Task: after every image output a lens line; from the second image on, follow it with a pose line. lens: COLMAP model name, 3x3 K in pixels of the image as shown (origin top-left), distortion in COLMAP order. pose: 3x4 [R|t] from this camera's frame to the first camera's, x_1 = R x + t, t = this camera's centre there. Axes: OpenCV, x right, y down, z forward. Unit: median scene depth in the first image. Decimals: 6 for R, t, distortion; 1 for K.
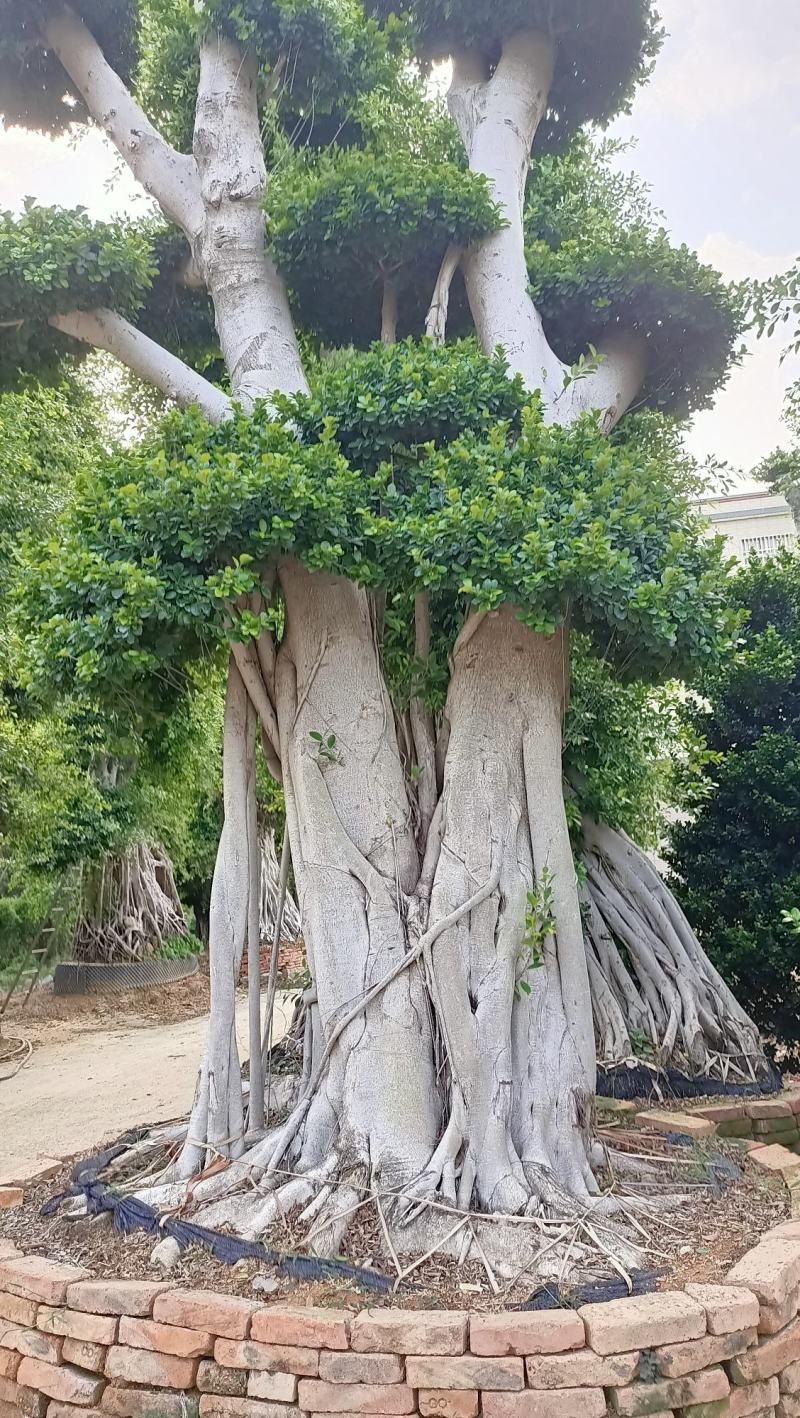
lens RADIAL K [[1066.9, 0, 421.0], [0, 1066.9, 730.5], [0, 0, 1]] dist [0.061216, -0.056671]
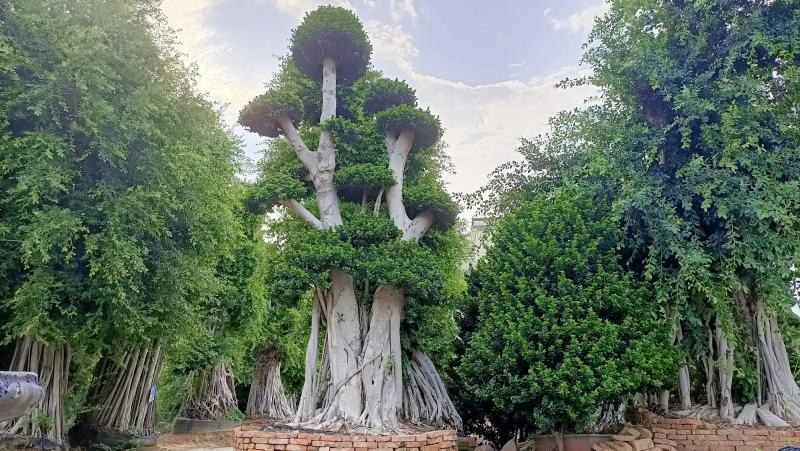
lens RADIAL K [[601.9, 0, 422.4], [0, 601.9, 235.6], [0, 0, 1]] dist [0.061216, -0.056671]
pose [[0.990899, 0.083550, 0.105539, -0.046451], [-0.066972, 0.986129, -0.151873, 0.036297], [-0.116764, 0.143422, 0.982749, -1.175293]]
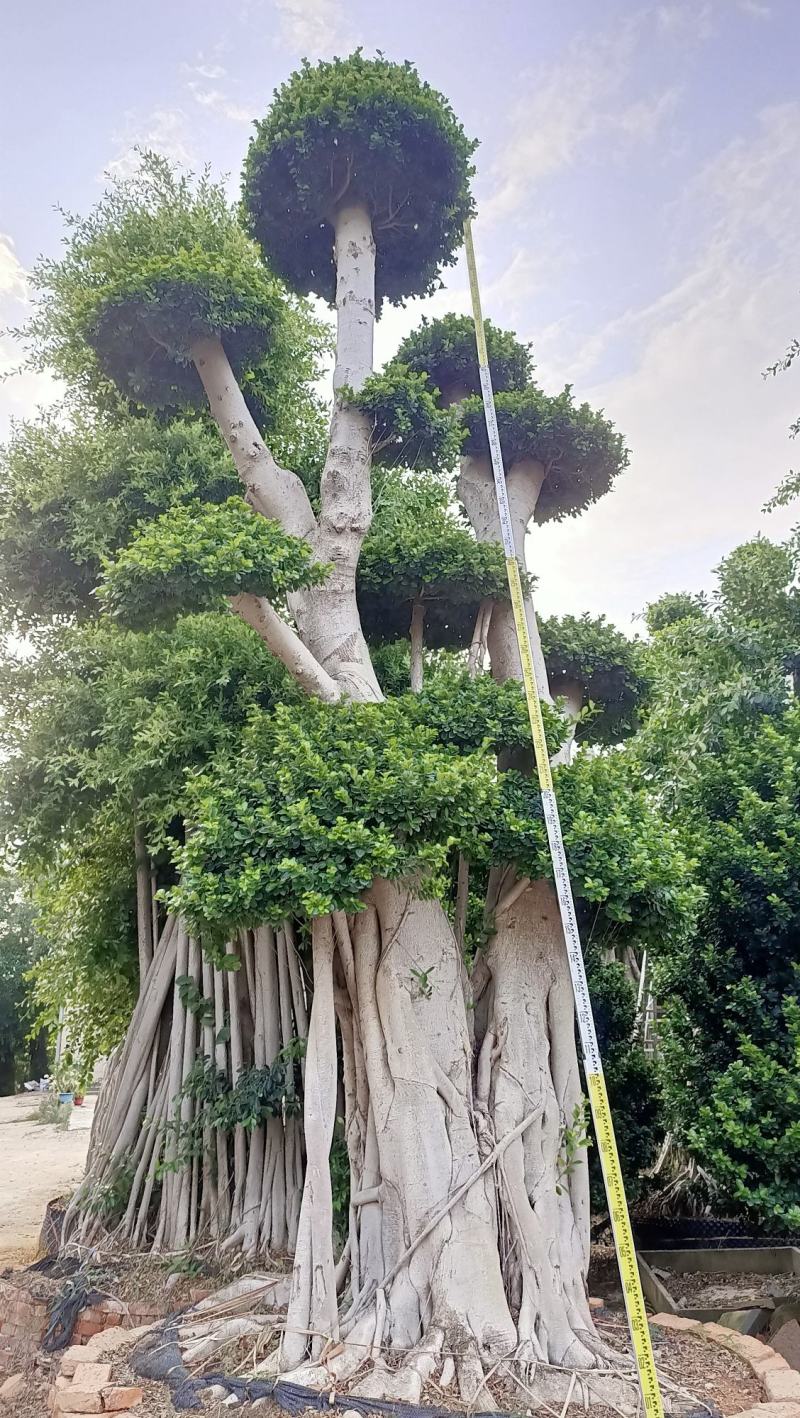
lens RADIAL K [[1066.9, 0, 433.5], [0, 1066.9, 751.1], [0, 0, 1]] dist [0.061216, -0.056671]
pose [[0.881941, 0.180070, 0.435608, -0.626276], [-0.109265, 0.977081, -0.182683, -0.020921], [-0.458520, 0.113519, 0.881404, -0.126721]]
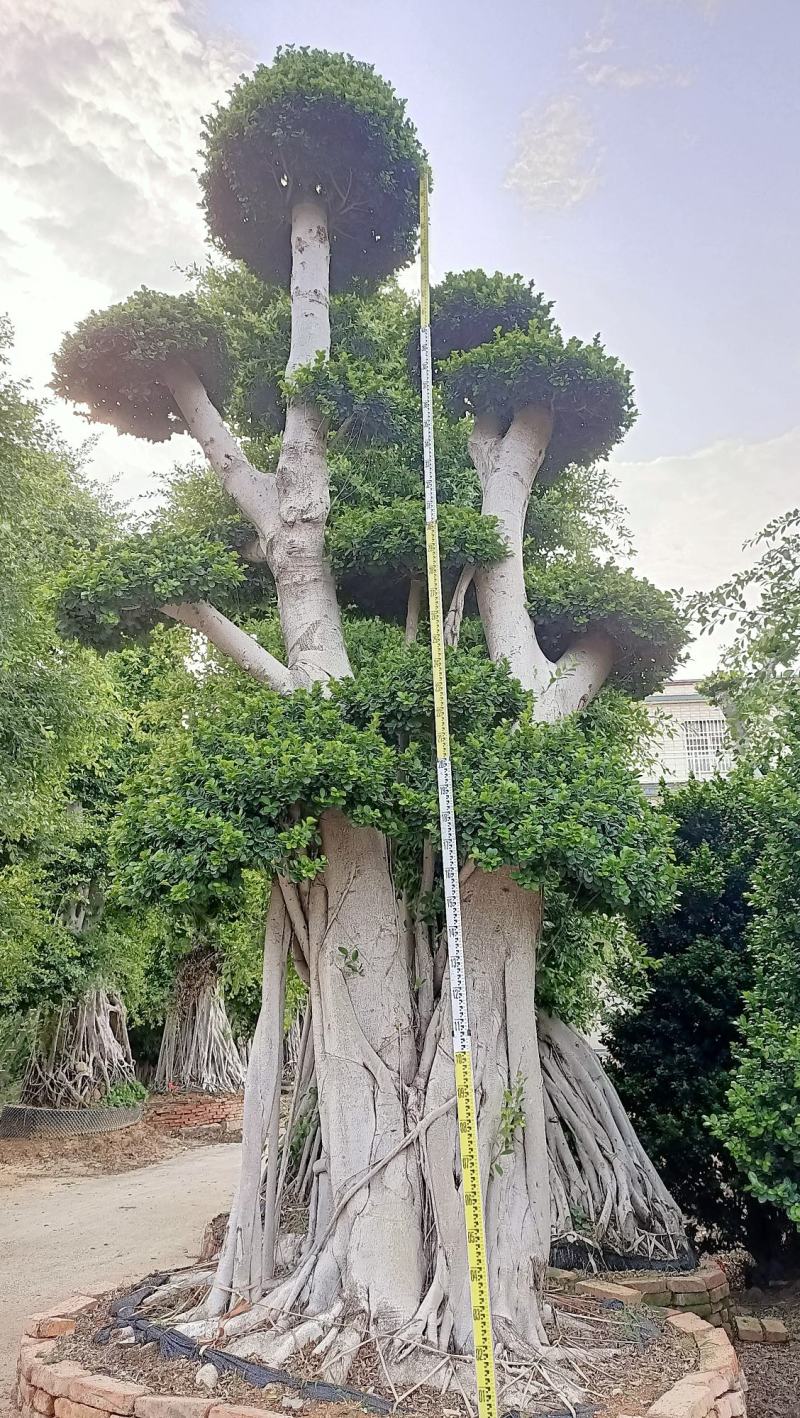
lens RADIAL K [[1066.9, 0, 423.3], [0, 1066.9, 747.0], [0, 0, 1]] dist [0.061216, -0.056671]
pose [[0.996051, 0.074207, 0.048731, -0.078533], [-0.067872, 0.990353, -0.120803, -0.081693], [-0.057226, 0.117019, 0.991480, -0.268399]]
